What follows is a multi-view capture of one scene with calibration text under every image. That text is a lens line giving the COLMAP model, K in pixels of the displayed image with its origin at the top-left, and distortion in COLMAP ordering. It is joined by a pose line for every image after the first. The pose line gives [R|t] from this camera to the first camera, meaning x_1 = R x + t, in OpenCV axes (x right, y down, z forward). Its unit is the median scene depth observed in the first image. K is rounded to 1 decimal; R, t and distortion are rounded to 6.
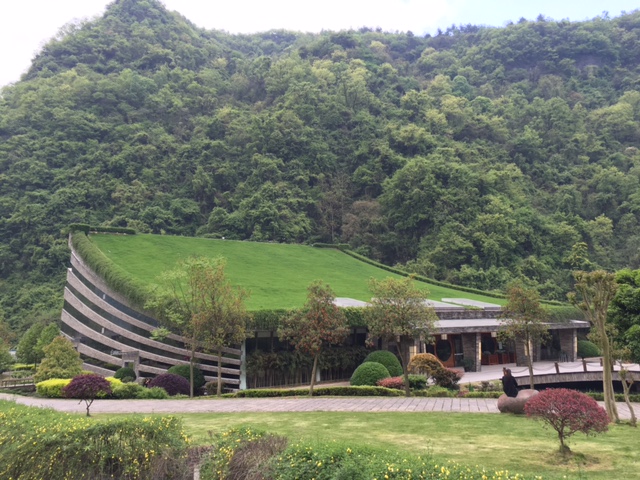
lens RADIAL K [[542.5, 0, 318.6], [0, 542.5, 236.2], [0, 0, 1]] dist [0.085669, -0.112814]
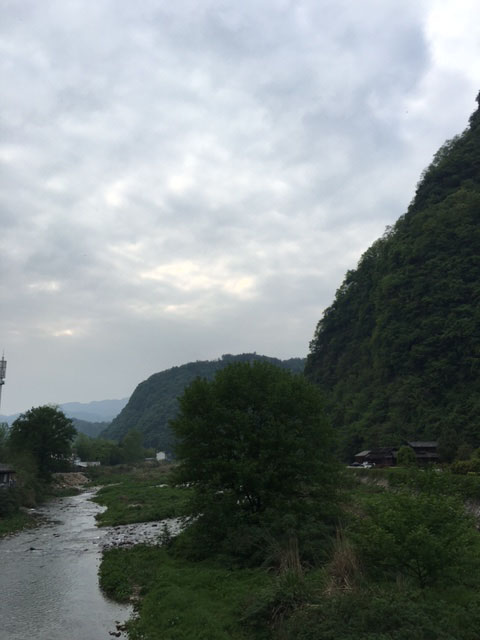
lens RADIAL K [[542.5, 0, 240.0], [0, 542.5, 320.0], [0, 0, 1]] dist [0.085669, -0.112814]
pose [[0.725609, -0.141569, -0.673387, -0.107298], [0.114521, 0.989804, -0.084688, -0.014979], [0.678511, -0.015667, 0.734423, -0.088822]]
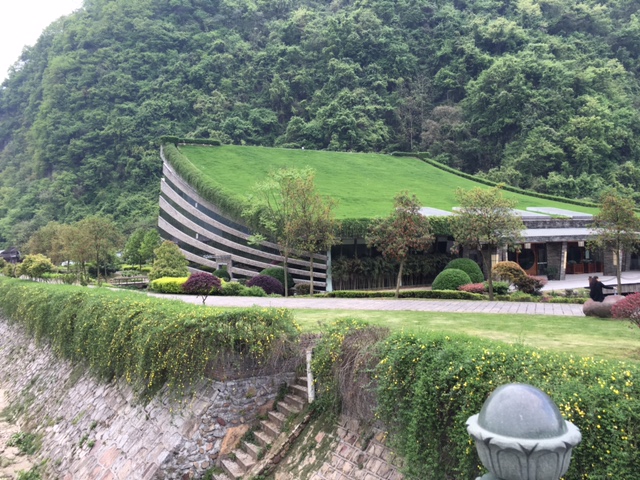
lens RADIAL K [[542.5, 0, 318.6], [0, 542.5, 236.2], [0, 0, 1]] dist [0.085669, -0.112814]
pose [[0.990454, 0.008829, -0.137564, -0.003157], [0.014139, 0.986177, 0.165089, -0.000950], [0.137120, -0.165458, 0.976638, -0.007301]]
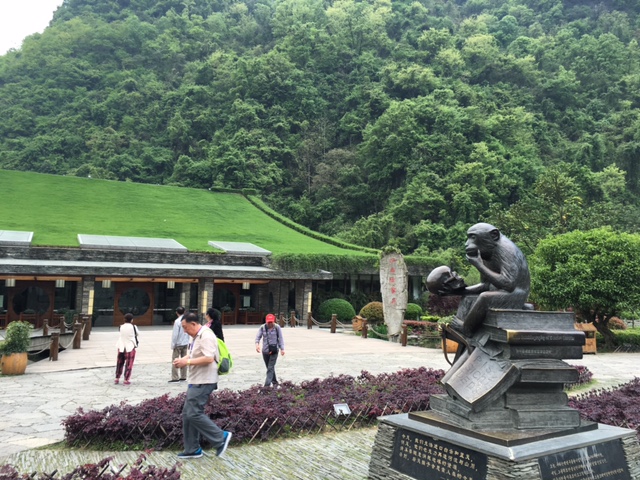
lens RADIAL K [[542.5, 0, 318.6], [0, 542.5, 236.2], [0, 0, 1]] dist [0.085669, -0.112814]
pose [[0.987585, 0.028091, -0.154555, 0.189975], [-0.018174, 0.997706, 0.065207, 0.020166], [0.156032, -0.061589, 0.985830, 0.097477]]
